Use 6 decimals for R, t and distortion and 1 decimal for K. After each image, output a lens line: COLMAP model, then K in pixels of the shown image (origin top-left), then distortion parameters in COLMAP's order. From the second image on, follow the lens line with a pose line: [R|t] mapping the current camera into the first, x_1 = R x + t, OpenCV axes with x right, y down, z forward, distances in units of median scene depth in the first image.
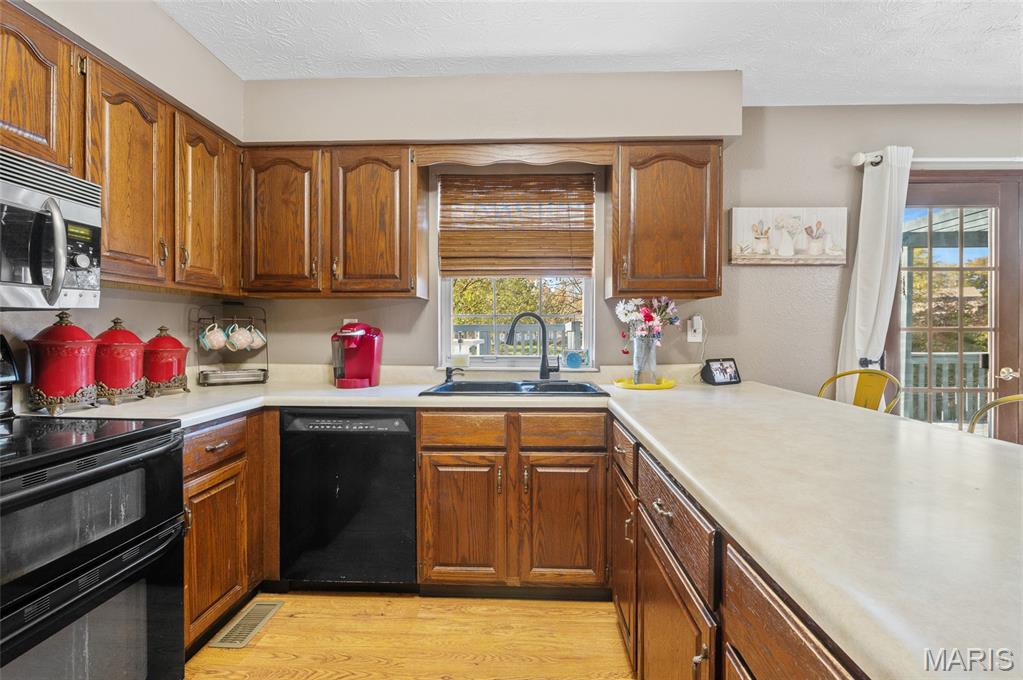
lens RADIAL K [[448.7, 0, 511.4], [0, 448.7, 335.2], [0, 0, 1]] dist [-0.007576, -0.000978]
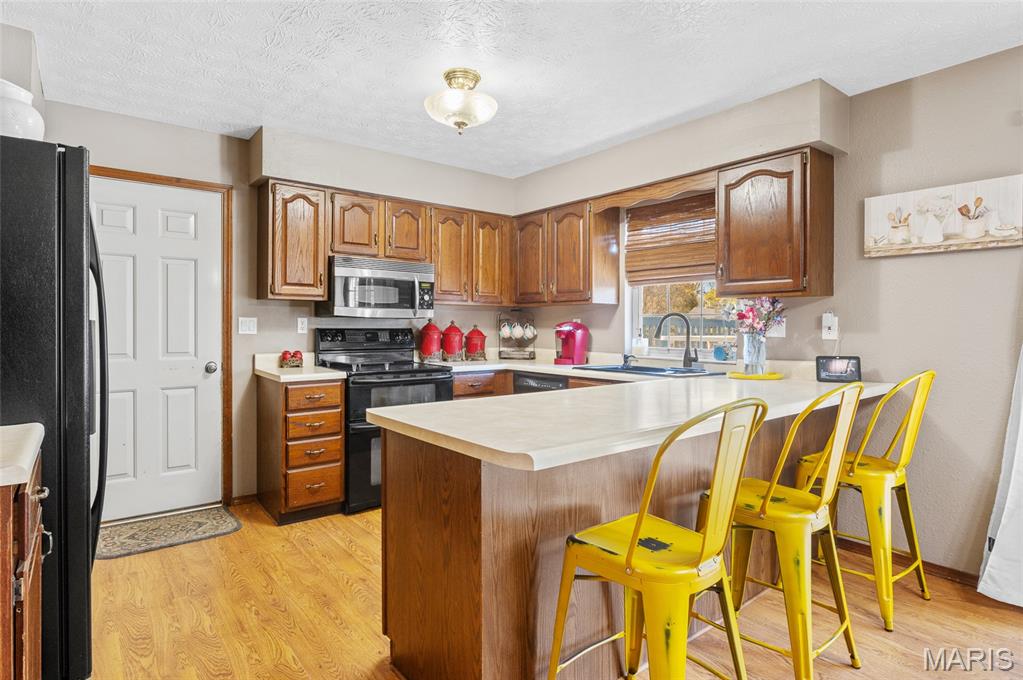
lens RADIAL K [[541.4, 0, 512.8], [0, 541.4, 329.8], [0, 0, 1]] dist [-0.008643, -0.000387]
pose [[0.655255, 0.005822, -0.755385, 0.980175], [-0.010097, 0.999948, -0.001051, 0.003028], [0.755340, 0.008315, 0.655280, -0.352706]]
